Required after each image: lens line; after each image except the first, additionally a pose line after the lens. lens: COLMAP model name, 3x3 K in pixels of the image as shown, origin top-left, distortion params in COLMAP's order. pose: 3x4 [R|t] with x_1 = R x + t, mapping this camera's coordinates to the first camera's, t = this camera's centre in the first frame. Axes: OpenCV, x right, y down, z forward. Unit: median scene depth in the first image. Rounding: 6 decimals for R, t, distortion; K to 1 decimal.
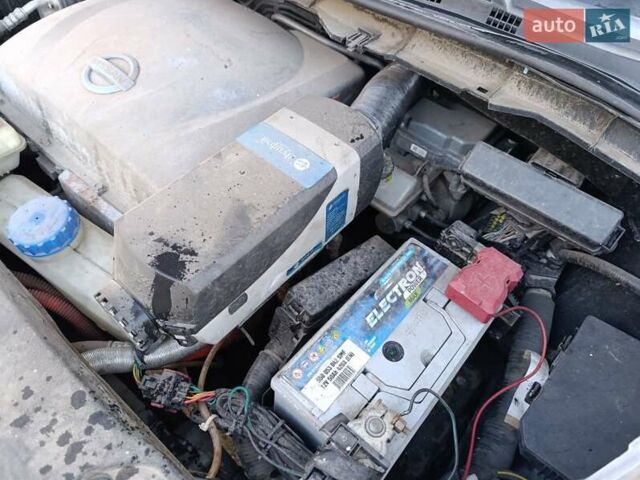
lens RADIAL K [[438.8, 0, 320.6], [0, 438.8, 239.9], [0, 0, 1]] dist [0.030977, -0.032378]
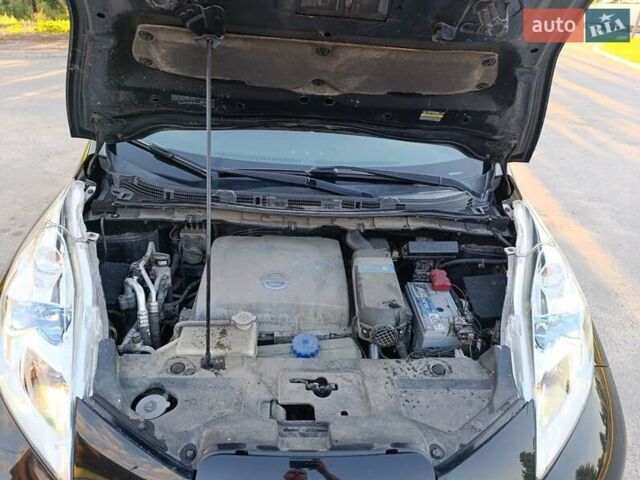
lens RADIAL K [[438.8, 0, 320.1], [0, 438.8, 240.5], [0, 0, 1]] dist [0.030977, -0.032378]
pose [[0.722676, -0.354932, 0.593095, -1.939753], [0.543973, 0.821445, -0.171236, -0.054791], [-0.426418, 0.446376, 0.786712, -1.136618]]
